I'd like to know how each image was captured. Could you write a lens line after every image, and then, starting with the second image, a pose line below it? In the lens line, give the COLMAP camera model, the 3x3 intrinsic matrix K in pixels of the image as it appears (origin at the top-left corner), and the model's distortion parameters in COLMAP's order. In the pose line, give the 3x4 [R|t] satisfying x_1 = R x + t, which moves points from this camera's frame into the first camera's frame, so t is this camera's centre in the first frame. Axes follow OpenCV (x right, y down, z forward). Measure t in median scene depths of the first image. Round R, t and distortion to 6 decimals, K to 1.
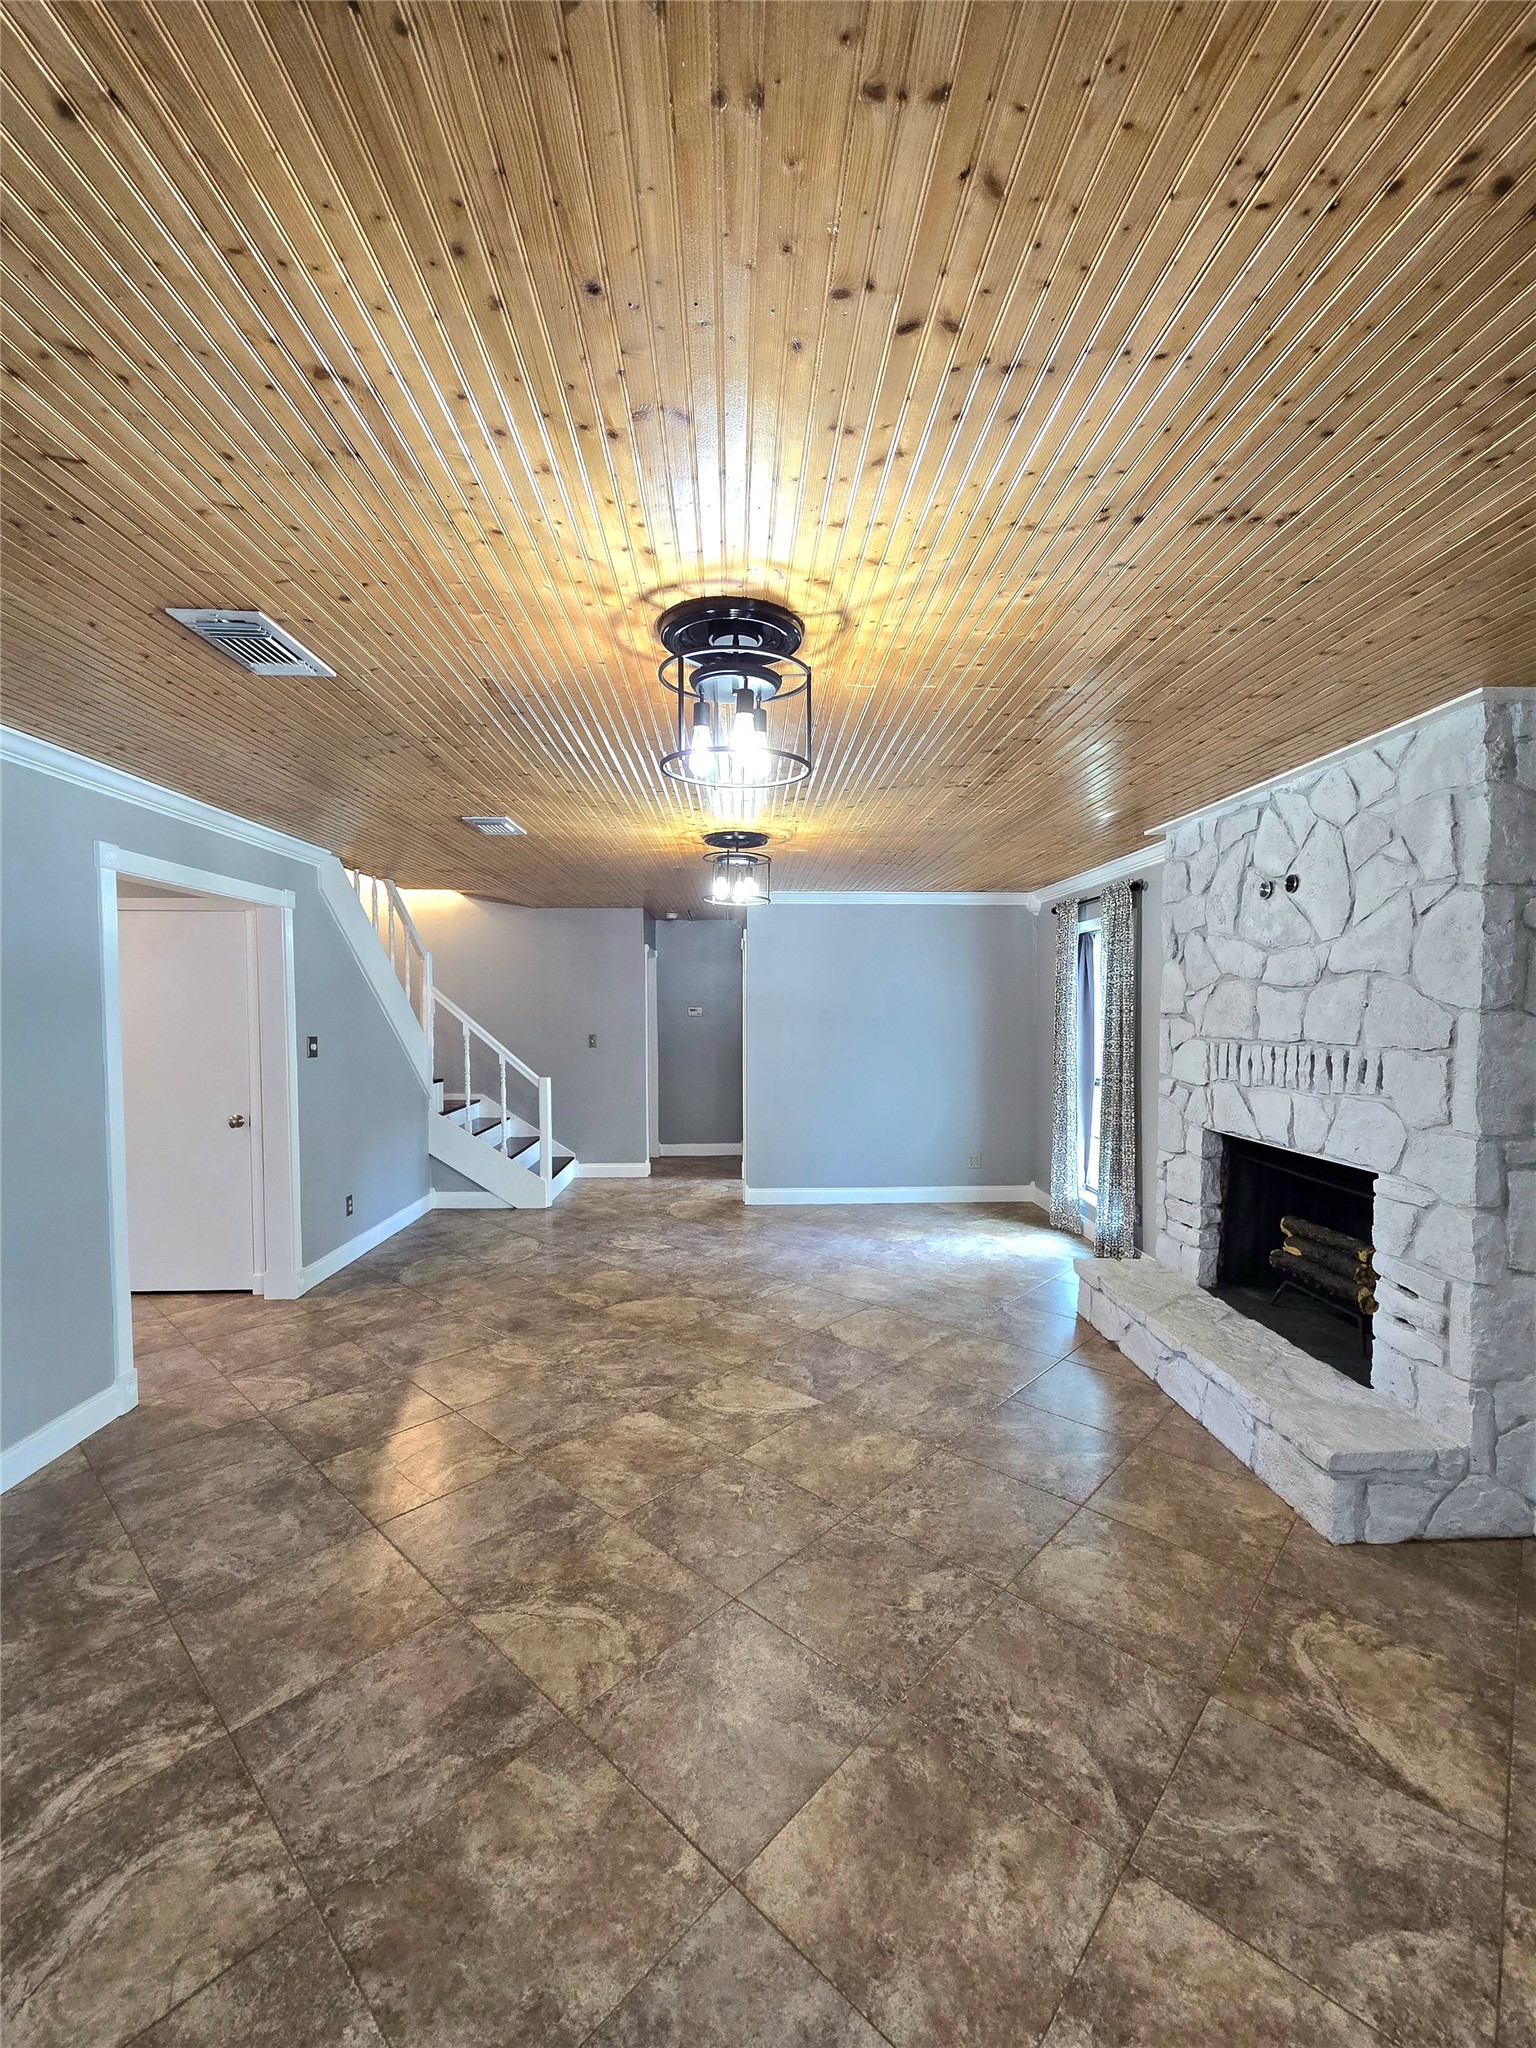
lens RADIAL K [[834.6, 0, 769.0], [0, 834.6, 1025.5], [0, 0, 1]] dist [-0.000907, 0.000505]
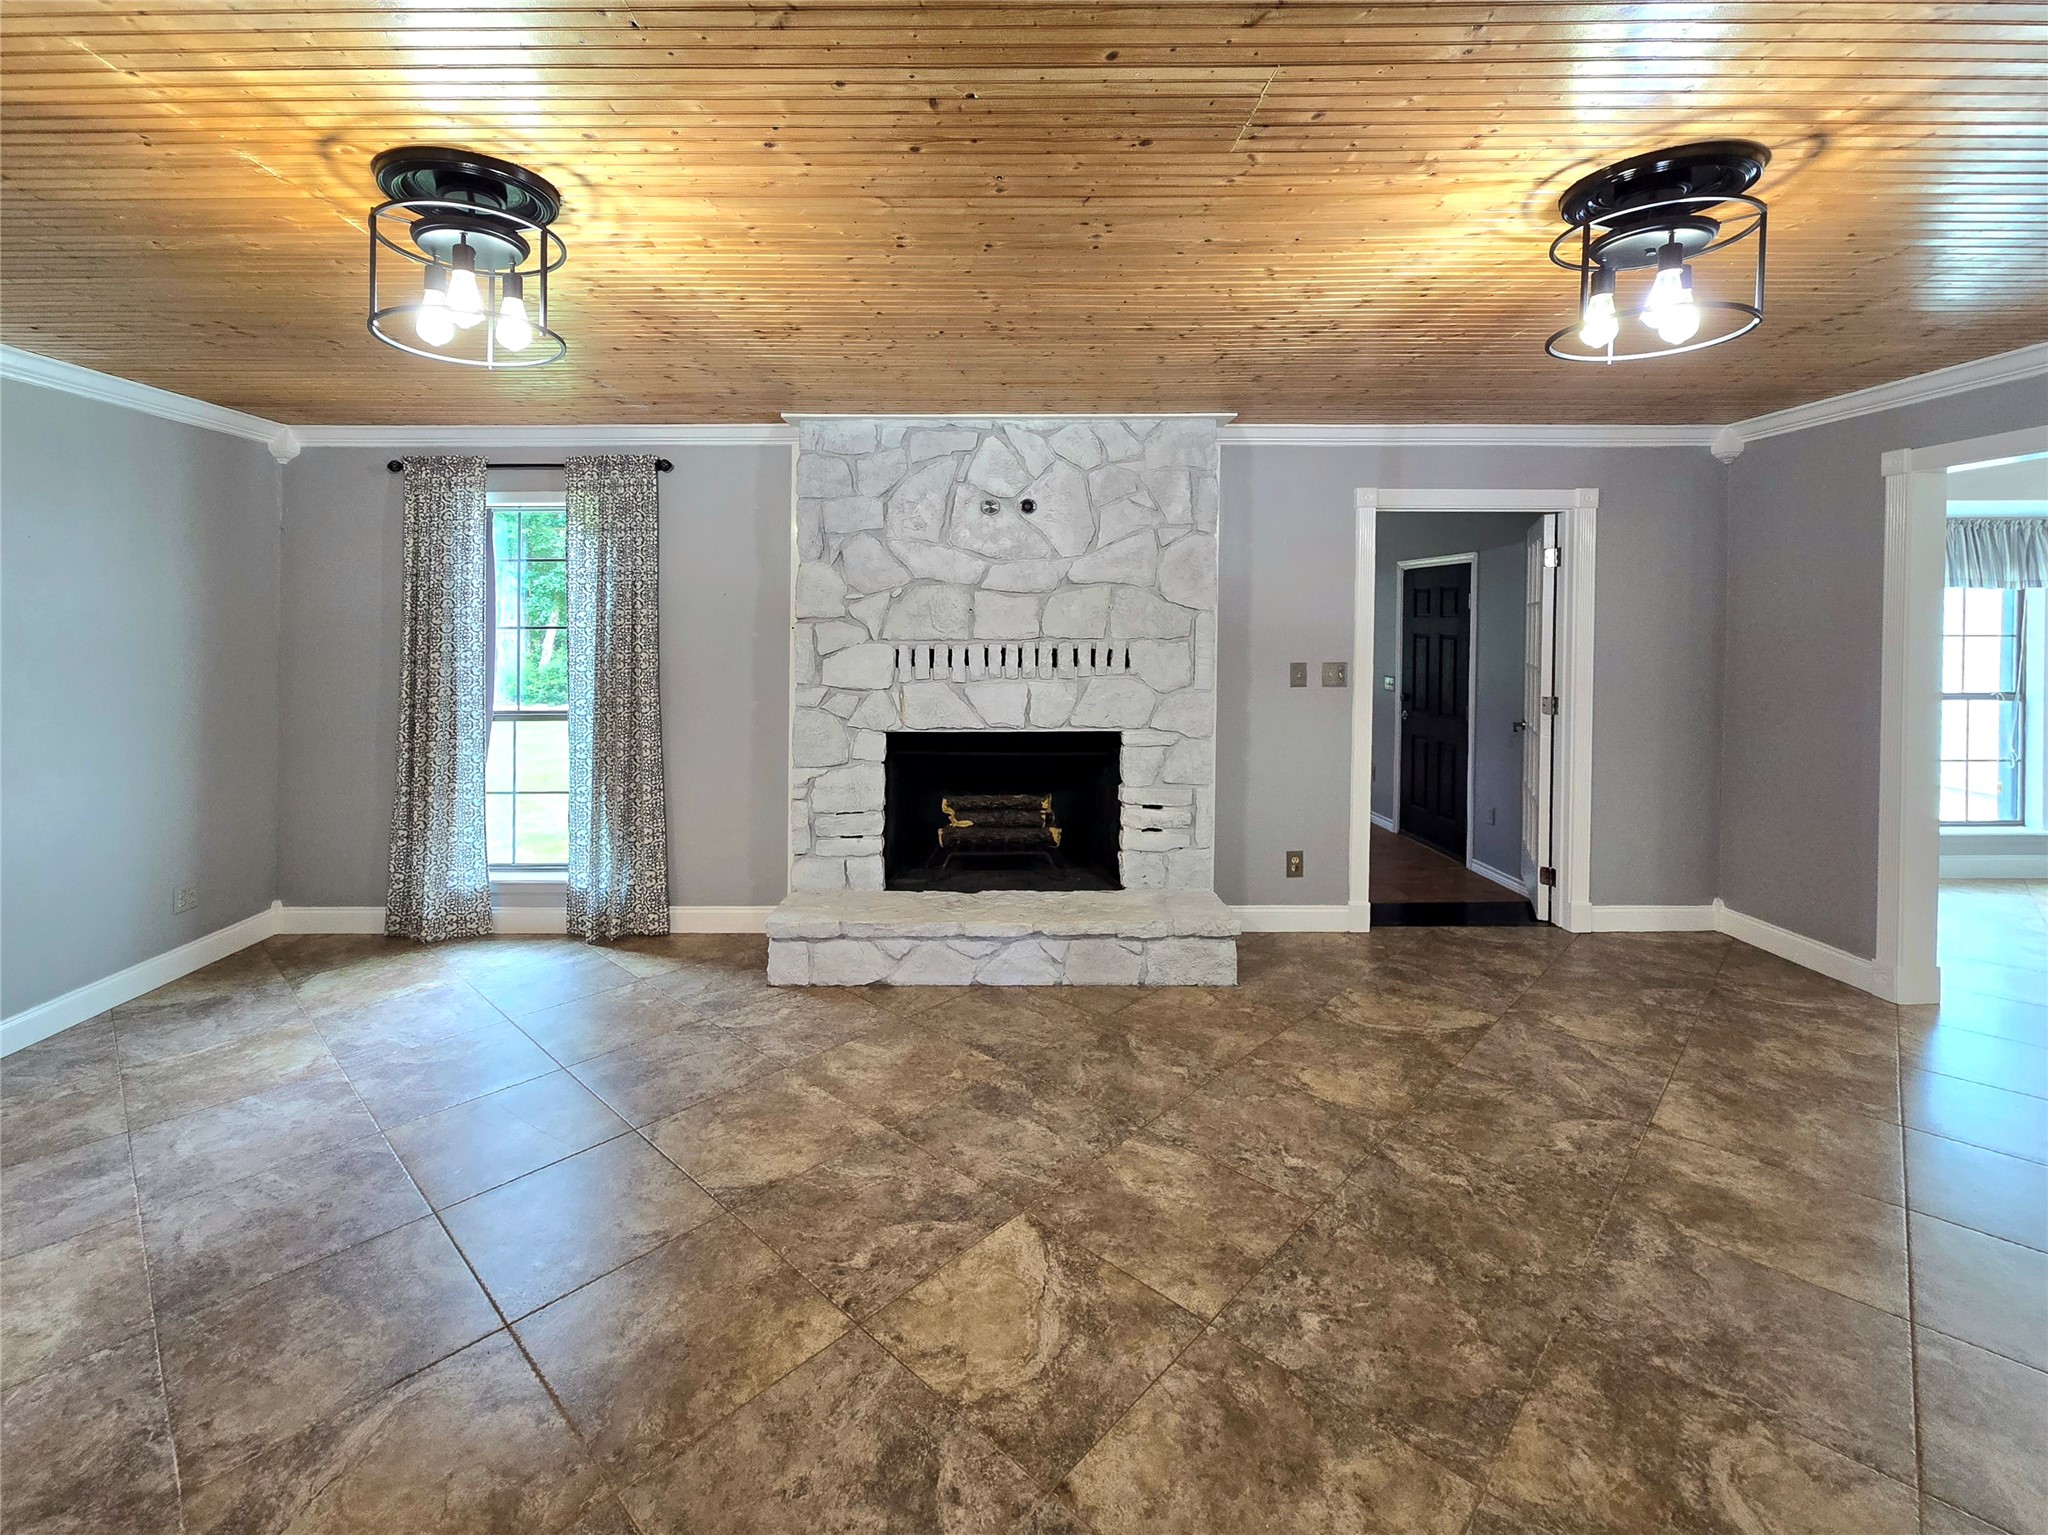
lens RADIAL K [[834.6, 0, 1027.0], [0, 834.6, 621.1], [0, 0, 1]] dist [-0.000907, 0.000505]
pose [[0.062475, 0.001595, 0.998045, -0.614829], [0.024432, 0.999697, -0.003127, -0.002459], [-0.997747, 0.024579, 0.062417, 1.007837]]
